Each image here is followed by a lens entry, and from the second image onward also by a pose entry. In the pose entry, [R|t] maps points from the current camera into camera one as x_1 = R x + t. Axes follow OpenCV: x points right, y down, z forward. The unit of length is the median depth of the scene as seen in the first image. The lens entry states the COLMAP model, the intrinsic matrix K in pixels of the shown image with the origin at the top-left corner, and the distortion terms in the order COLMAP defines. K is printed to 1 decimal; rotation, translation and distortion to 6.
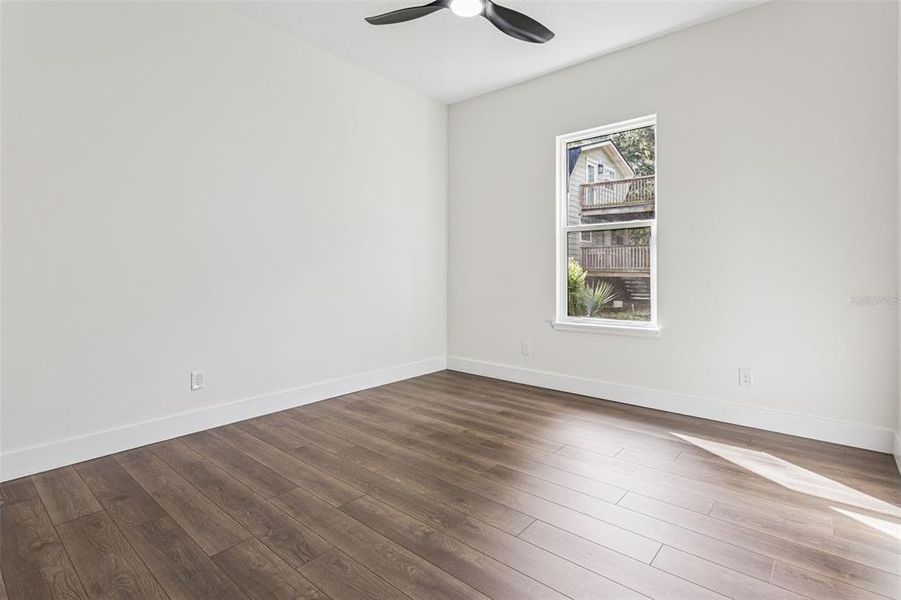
lens RADIAL K [[441.1, 0, 450.2], [0, 441.1, 274.8], [0, 0, 1]] dist [0.000342, 0.000284]
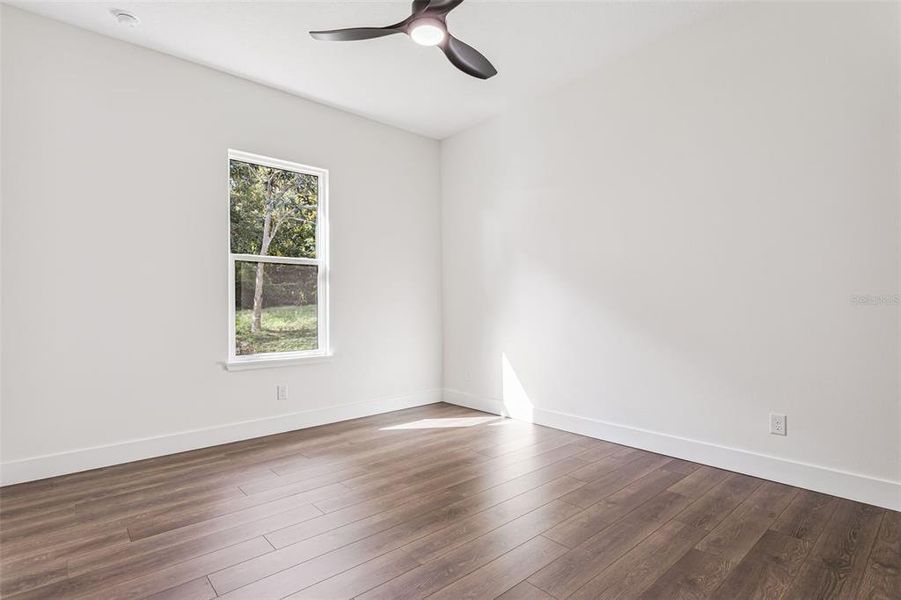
lens RADIAL K [[430.7, 0, 450.5], [0, 430.7, 300.0], [0, 0, 1]] dist [-0.000473, 0.000155]
pose [[0.128514, 0.018348, 0.991538, -0.604470], [-0.001393, 0.999831, -0.018321, -0.000102], [-0.991707, 0.000973, 0.128518, 0.515563]]
